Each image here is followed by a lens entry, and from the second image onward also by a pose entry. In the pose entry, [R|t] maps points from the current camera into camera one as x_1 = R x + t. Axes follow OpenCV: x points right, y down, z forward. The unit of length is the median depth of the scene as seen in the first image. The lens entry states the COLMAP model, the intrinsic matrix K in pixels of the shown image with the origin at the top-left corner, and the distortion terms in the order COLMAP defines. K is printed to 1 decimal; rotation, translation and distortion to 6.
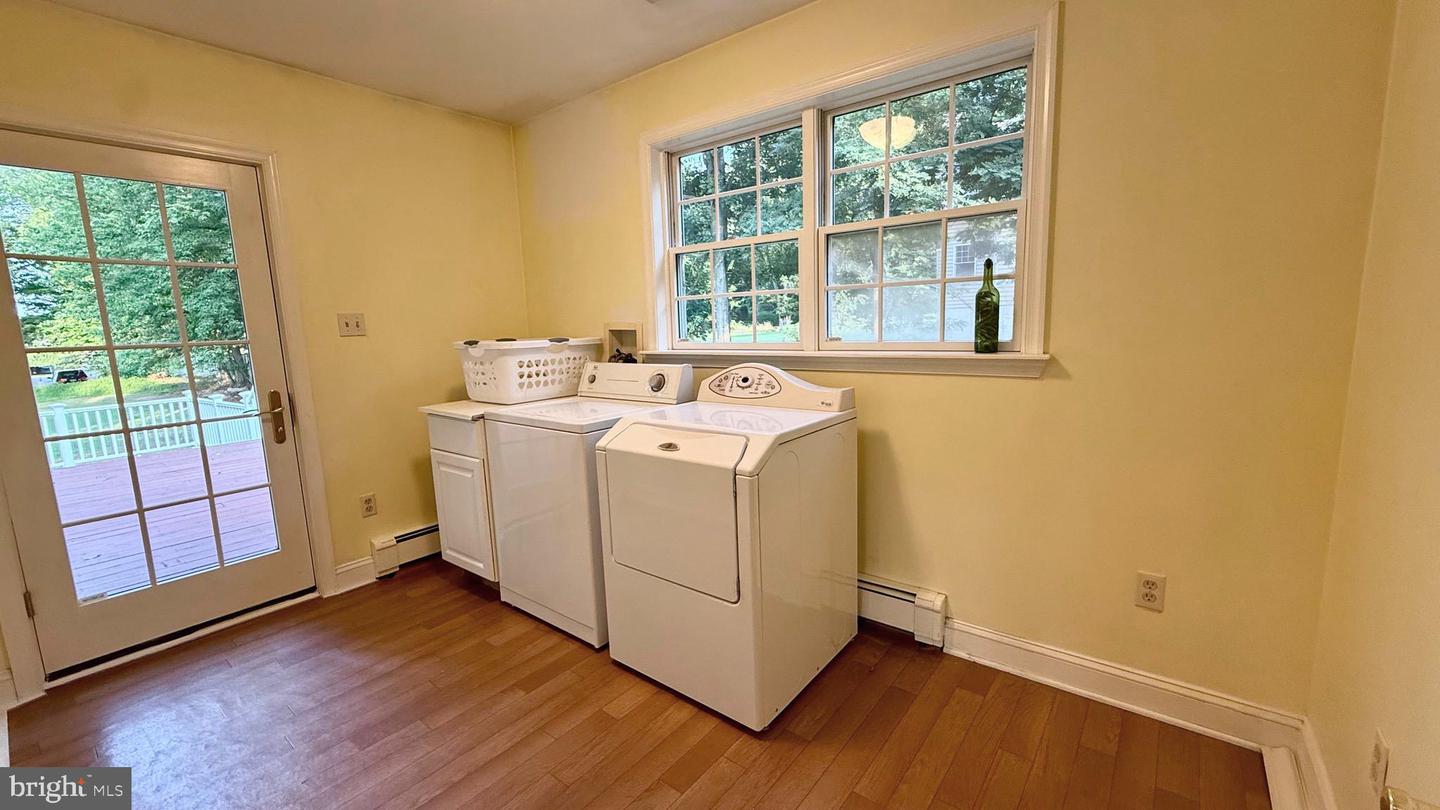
lens RADIAL K [[575.3, 0, 713.8], [0, 575.3, 404.9], [0, 0, 1]] dist [0.000990, 0.000079]
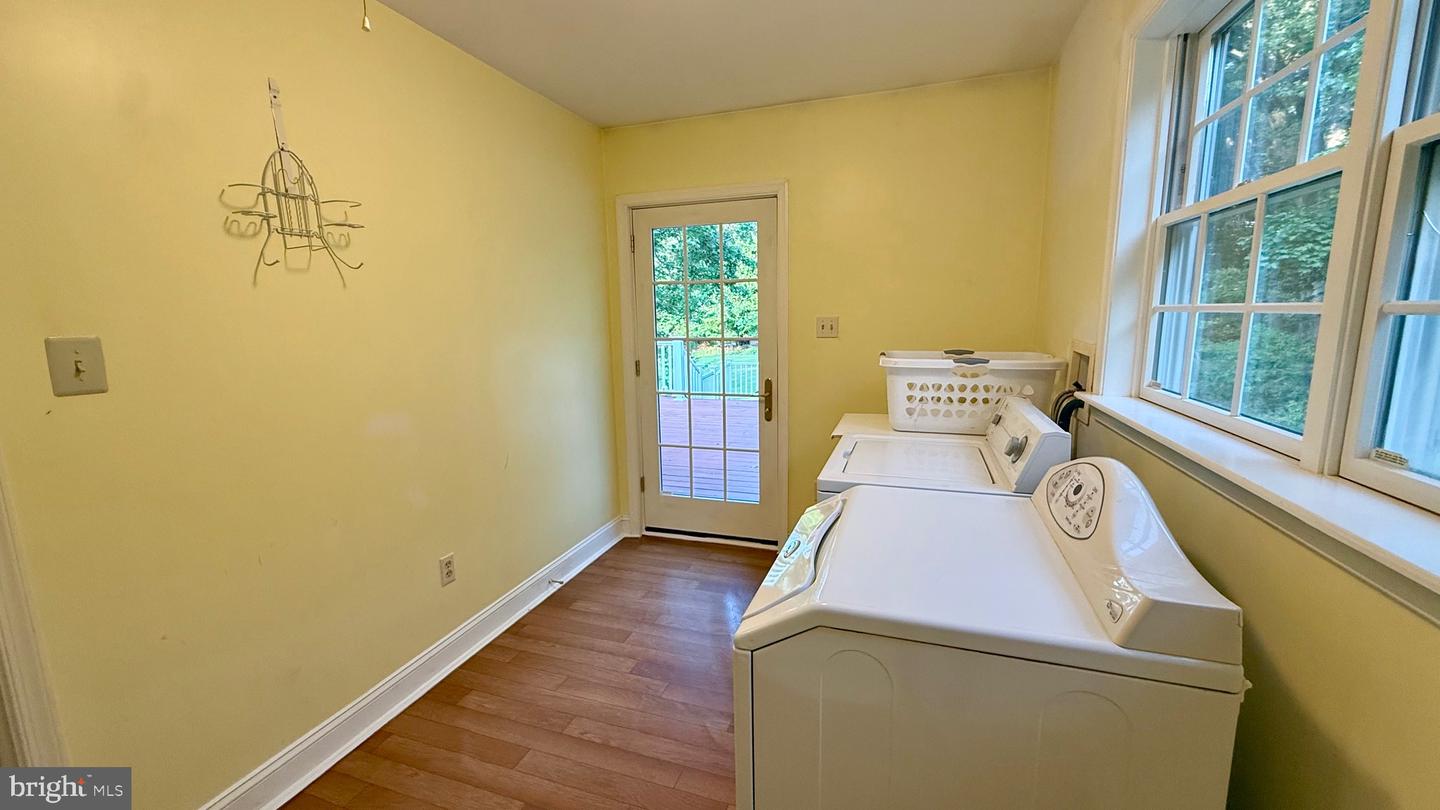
lens RADIAL K [[575.3, 0, 713.8], [0, 575.3, 404.9], [0, 0, 1]] dist [0.000990, 0.000079]
pose [[0.331353, 0.176805, -0.926793, 0.341285], [-0.134405, 0.981113, 0.139115, -0.120432], [0.933885, 0.078470, 0.348858, 0.443508]]
